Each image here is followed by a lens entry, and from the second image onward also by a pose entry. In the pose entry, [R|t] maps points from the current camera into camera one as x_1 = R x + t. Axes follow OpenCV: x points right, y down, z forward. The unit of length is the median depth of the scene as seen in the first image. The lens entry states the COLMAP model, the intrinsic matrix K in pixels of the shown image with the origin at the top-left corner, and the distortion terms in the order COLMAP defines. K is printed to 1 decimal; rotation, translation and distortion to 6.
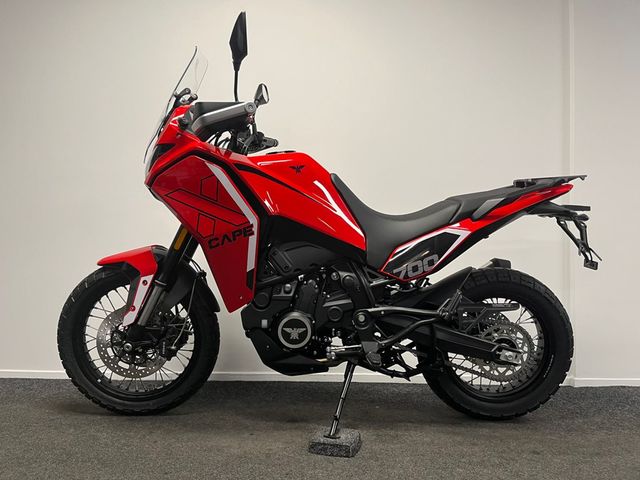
lens RADIAL K [[493.1, 0, 321.3], [0, 493.1, 239.1], [0, 0, 1]] dist [0.038737, -0.015327]
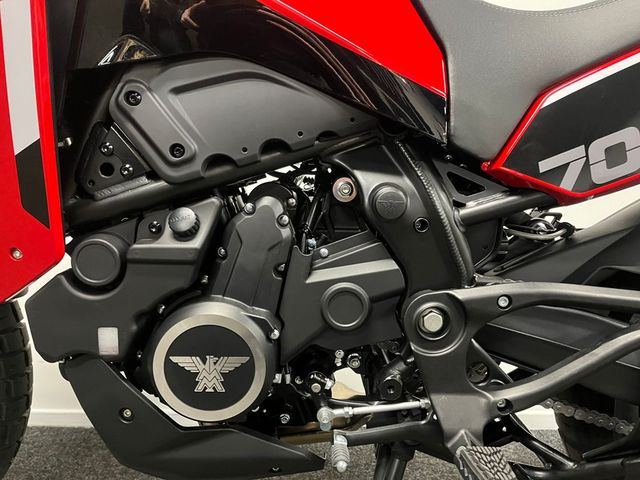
lens RADIAL K [[493.1, 0, 321.1], [0, 493.1, 239.9], [0, 0, 1]] dist [0.038737, -0.015327]
pose [[0.999874, -0.002448, 0.015674, 0.007706], [0.001455, 0.998008, 0.063071, 0.089327], [-0.015797, -0.063041, 0.997886, 0.685412]]
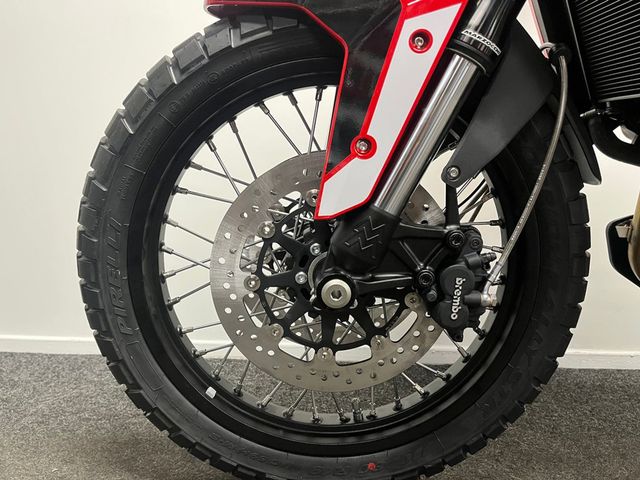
lens RADIAL K [[493.1, 0, 318.0], [0, 493.1, 236.7], [0, 0, 1]] dist [0.038737, -0.015327]
pose [[0.999874, 0.015730, -0.002241, -0.403084], [-0.015419, 0.994660, 0.102049, 0.160248], [0.003835, -0.102002, 0.994777, 0.737529]]
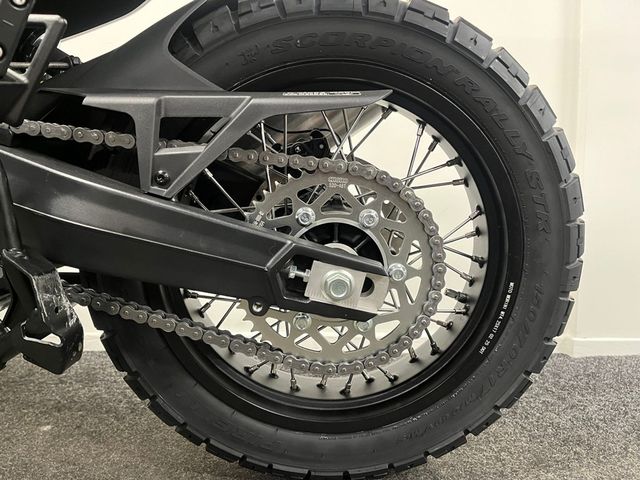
lens RADIAL K [[493.1, 0, 322.7], [0, 493.1, 236.2], [0, 0, 1]] dist [0.038737, -0.015327]
pose [[0.999983, -0.002058, 0.005430, 0.370577], [0.001423, 0.993420, 0.114523, 0.181054], [-0.005630, -0.114513, 0.993406, 0.749758]]
